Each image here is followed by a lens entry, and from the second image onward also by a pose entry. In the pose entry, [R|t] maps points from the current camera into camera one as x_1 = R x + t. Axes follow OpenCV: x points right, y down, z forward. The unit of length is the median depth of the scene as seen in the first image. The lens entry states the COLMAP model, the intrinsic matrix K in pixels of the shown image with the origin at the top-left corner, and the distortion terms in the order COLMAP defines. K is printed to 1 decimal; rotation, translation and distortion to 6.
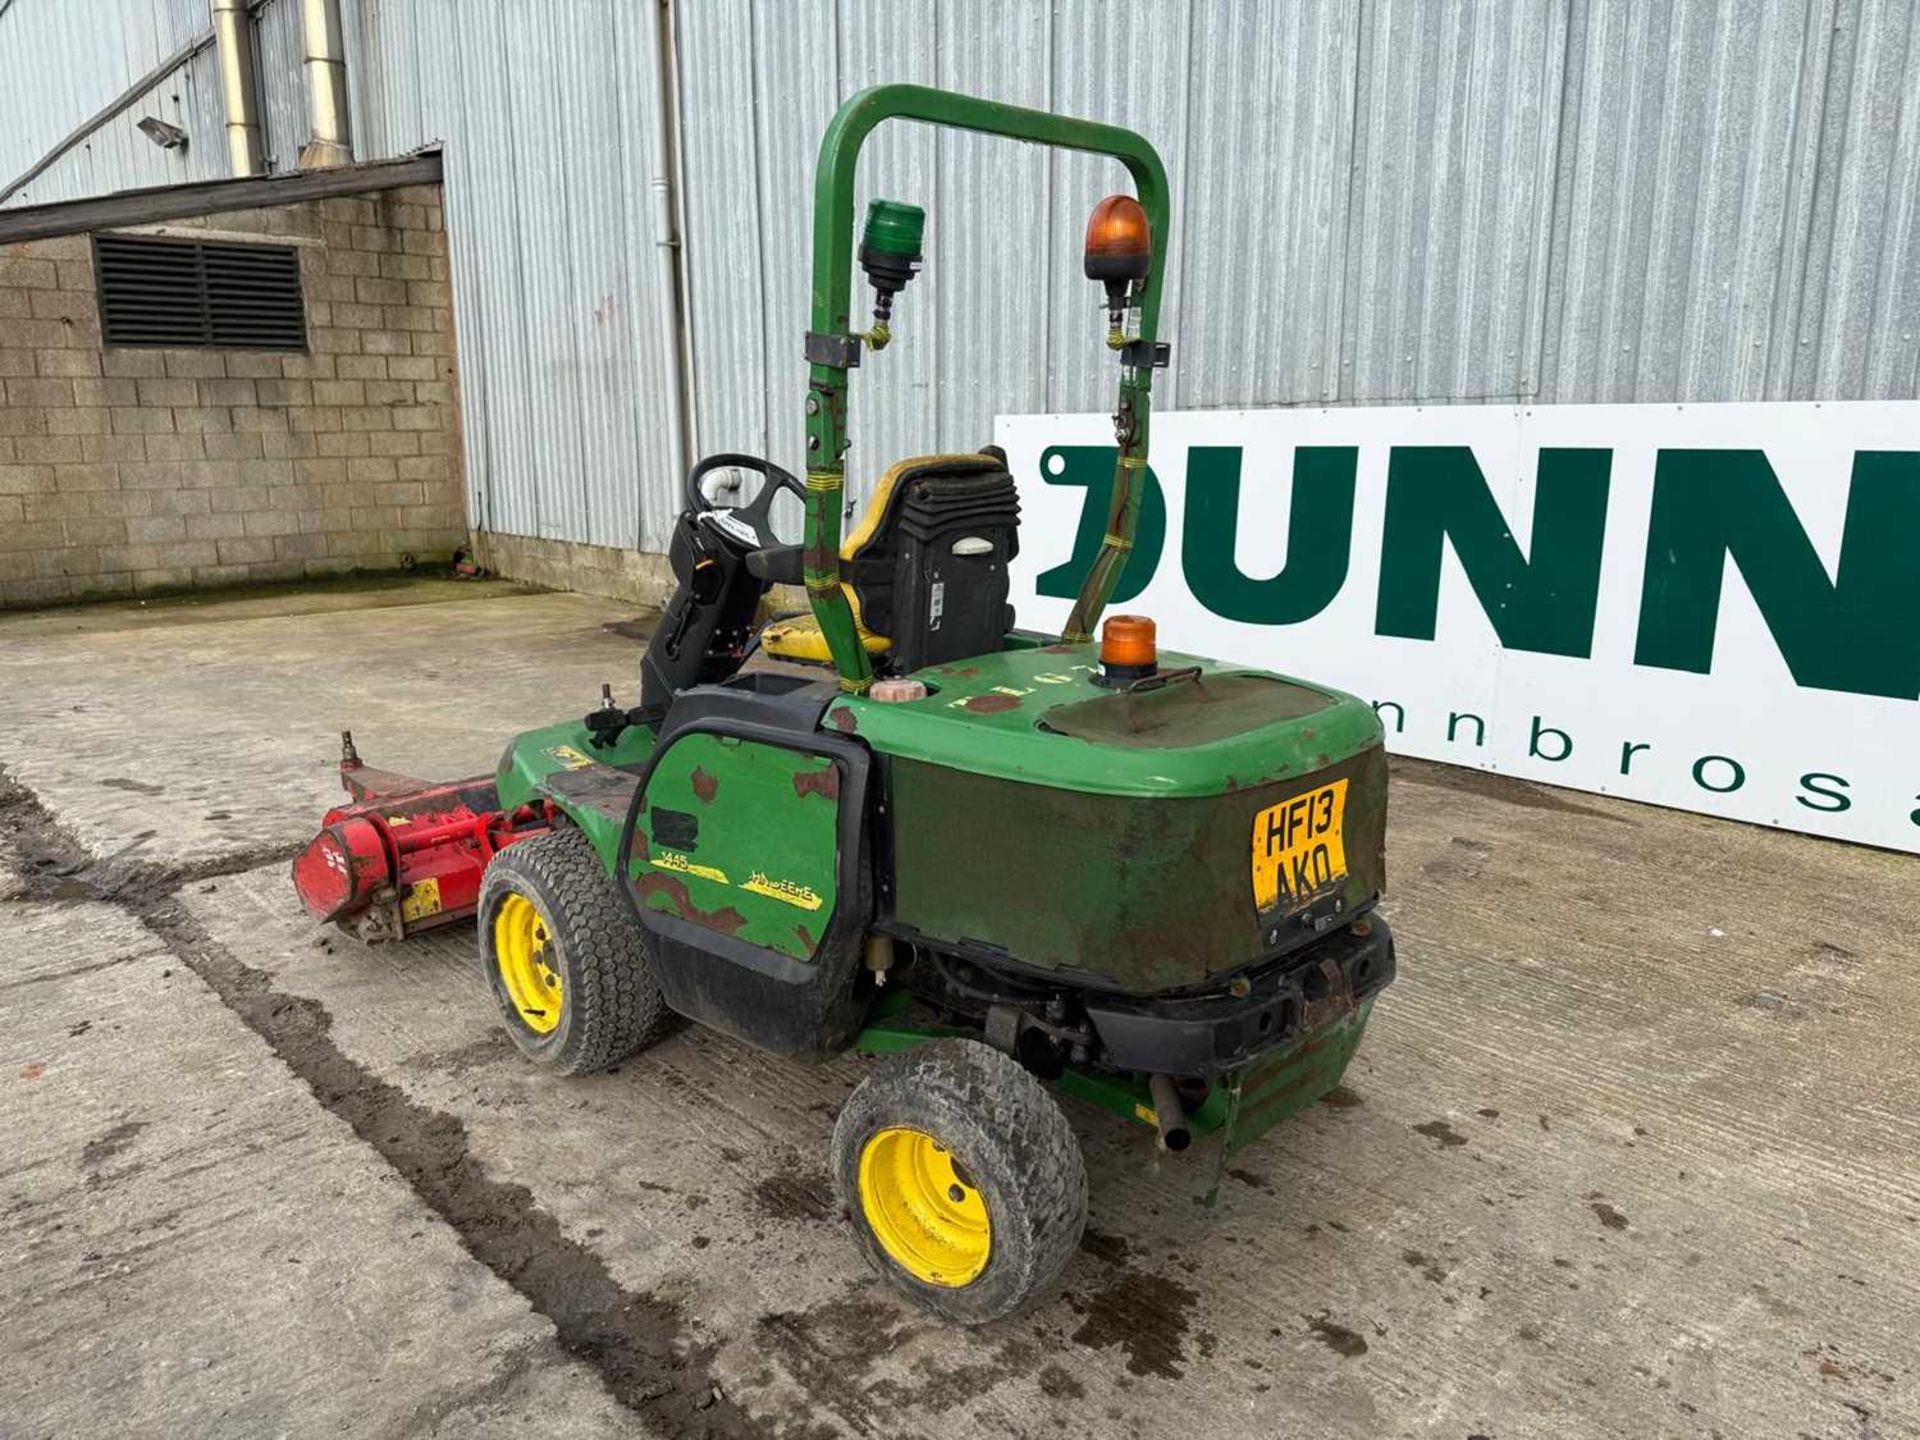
lens RADIAL K [[1354.6, 0, 965.5], [0, 1354.6, 718.2], [0, 0, 1]] dist [0.041770, -0.053756]
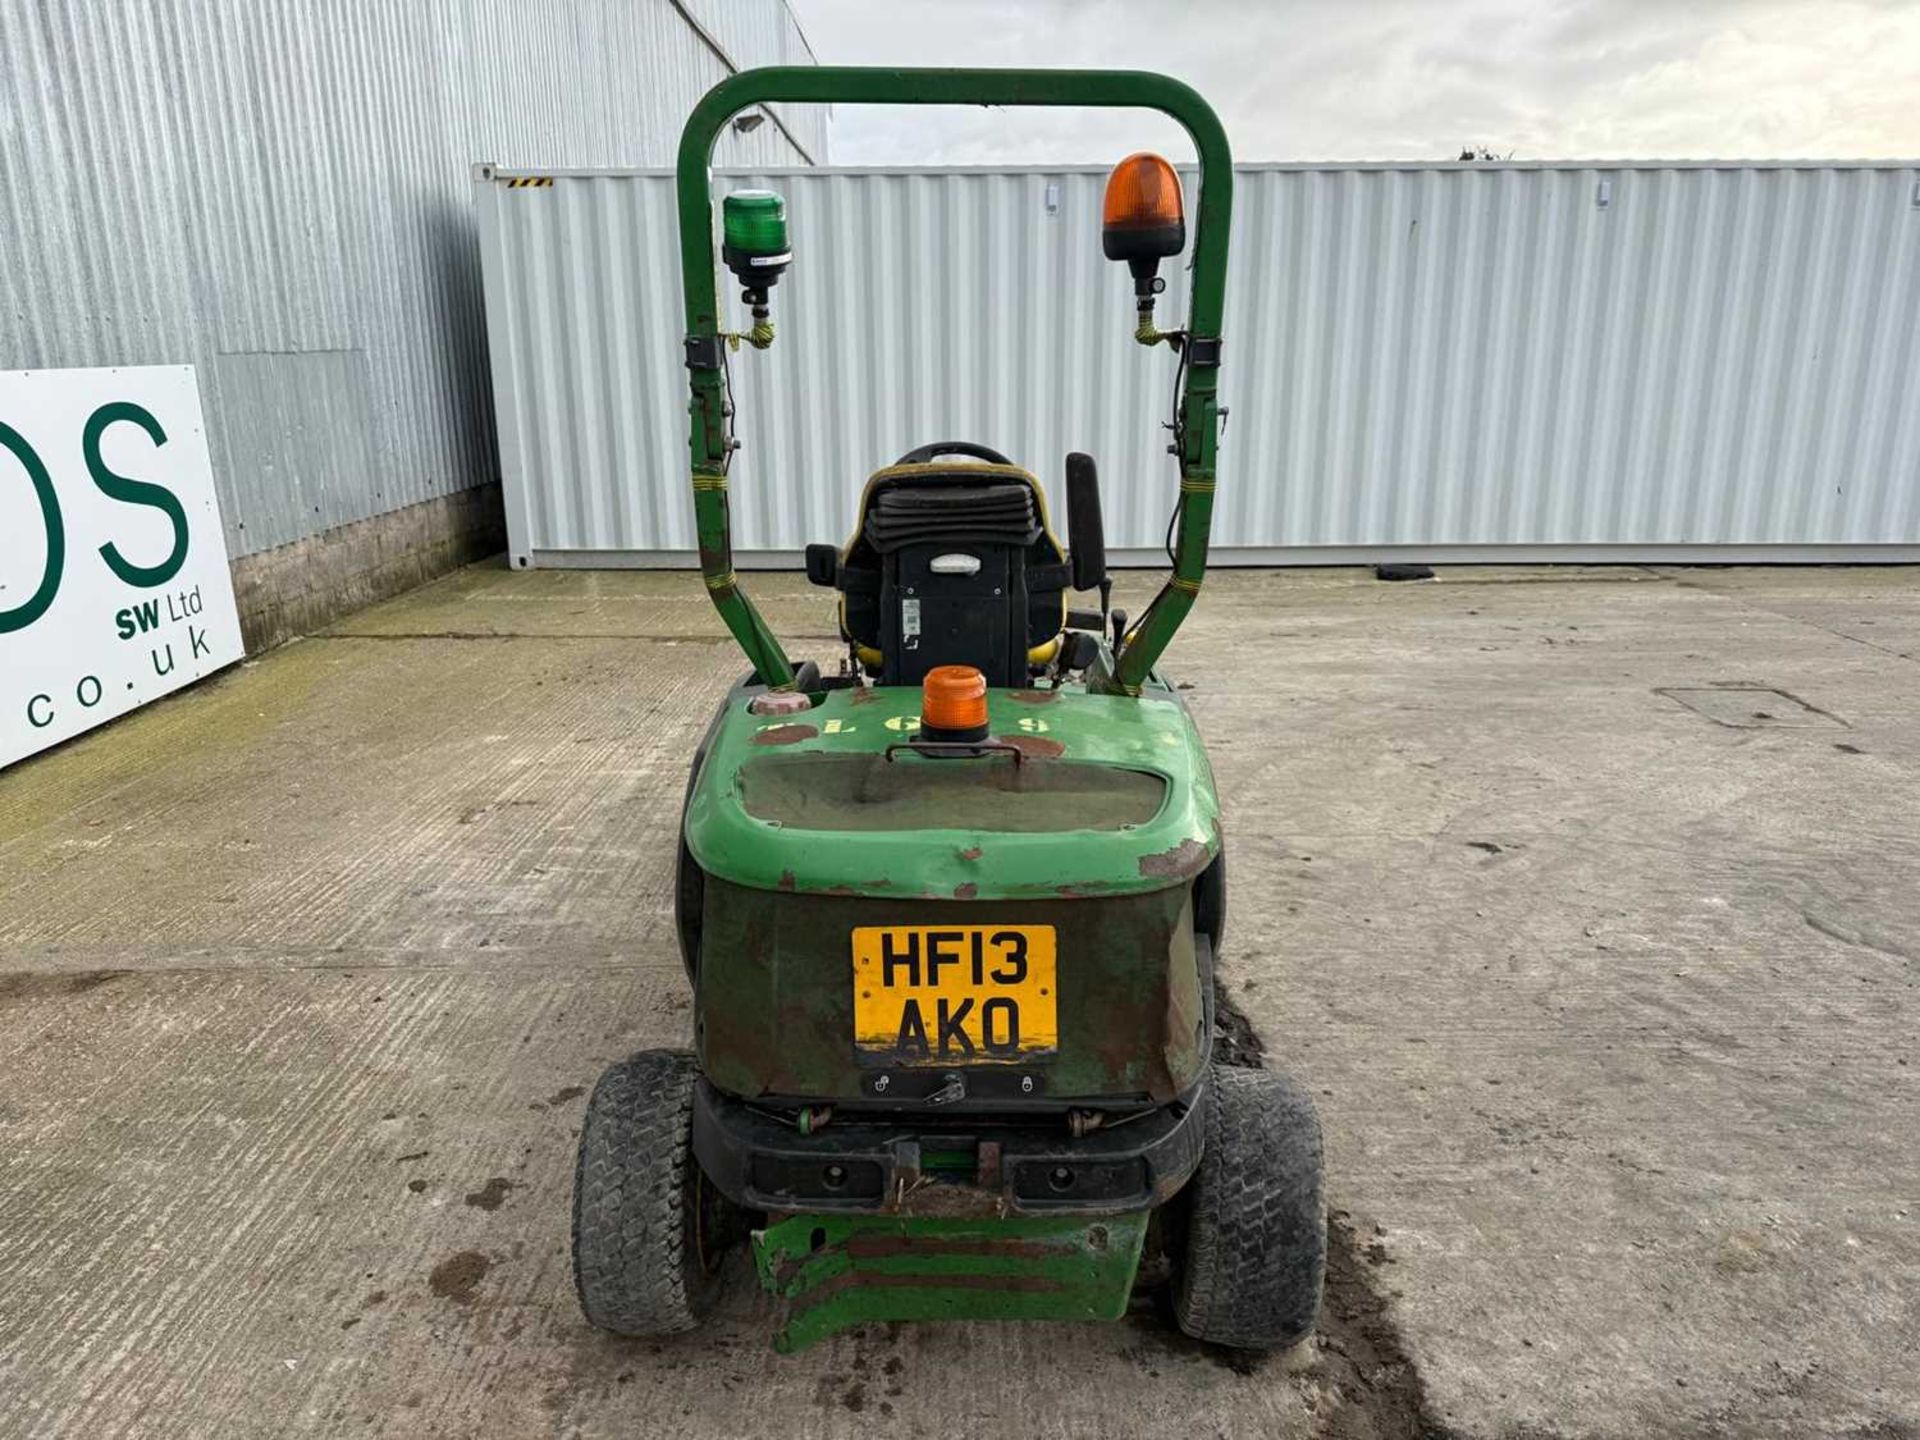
lens RADIAL K [[1354.6, 0, 965.4], [0, 1354.6, 712.5], [0, 0, 1]] dist [0.041770, -0.053756]
pose [[-0.741600, -0.163161, 0.650698, -0.236592], [0.156030, 0.901418, 0.403856, -0.169340], [-0.652445, 0.401028, -0.643034, 0.671526]]
